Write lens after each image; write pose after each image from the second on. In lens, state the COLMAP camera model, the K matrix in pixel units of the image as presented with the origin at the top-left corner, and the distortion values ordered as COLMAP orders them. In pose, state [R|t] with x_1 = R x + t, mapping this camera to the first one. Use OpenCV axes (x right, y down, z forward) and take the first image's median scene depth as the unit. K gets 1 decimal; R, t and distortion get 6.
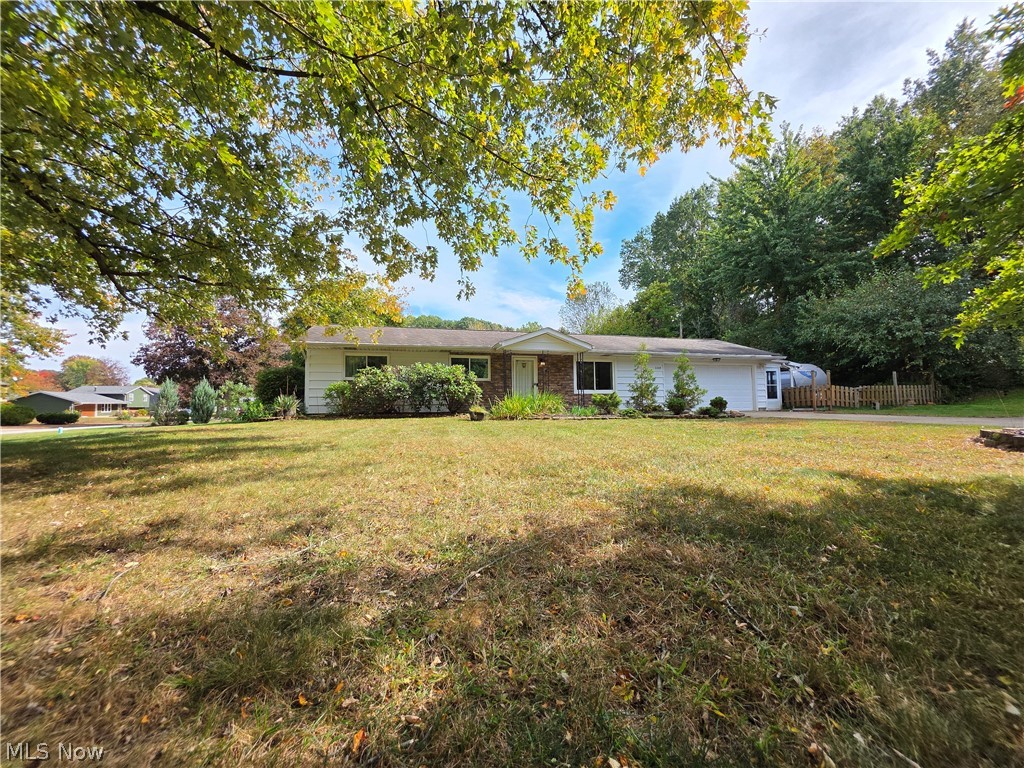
lens RADIAL K [[411.2, 0, 507.8], [0, 411.2, 382.8], [0, 0, 1]] dist [-0.000014, 0.000386]
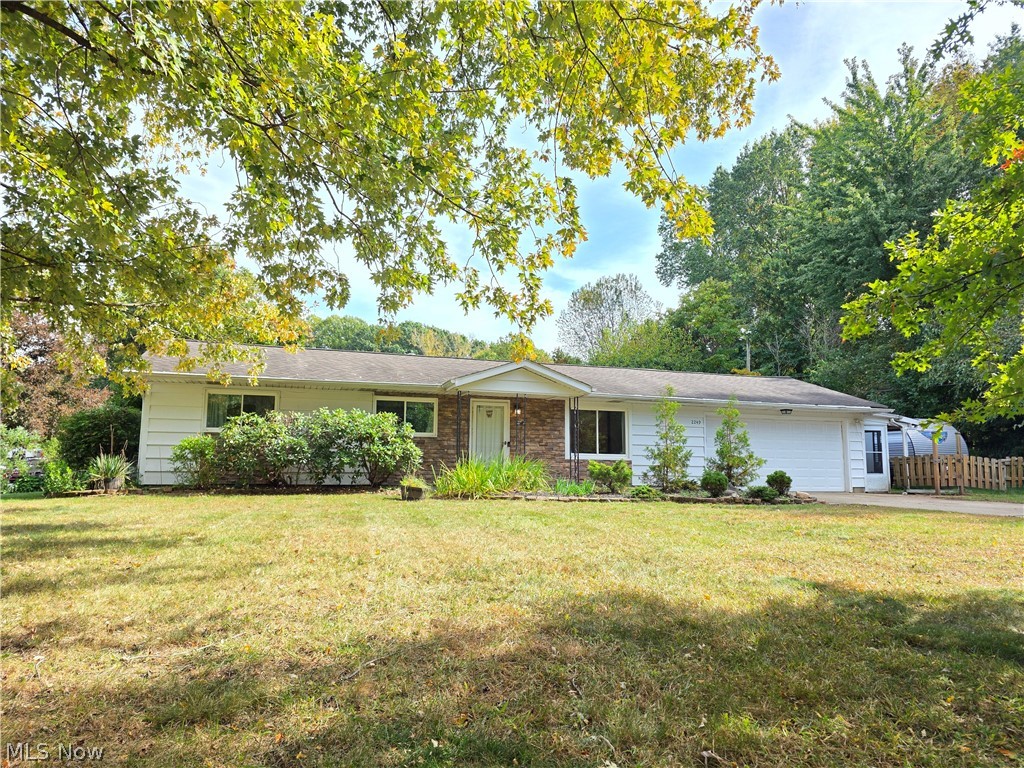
lens RADIAL K [[704.3, 0, 509.1], [0, 704.3, 399.1], [0, 0, 1]] dist [0.085509, -0.090218]
pose [[0.998793, 0.024677, 0.042463, 0.025691], [-0.022927, 0.998888, -0.041200, -0.023418], [-0.043432, 0.040177, 0.998248, -0.126770]]
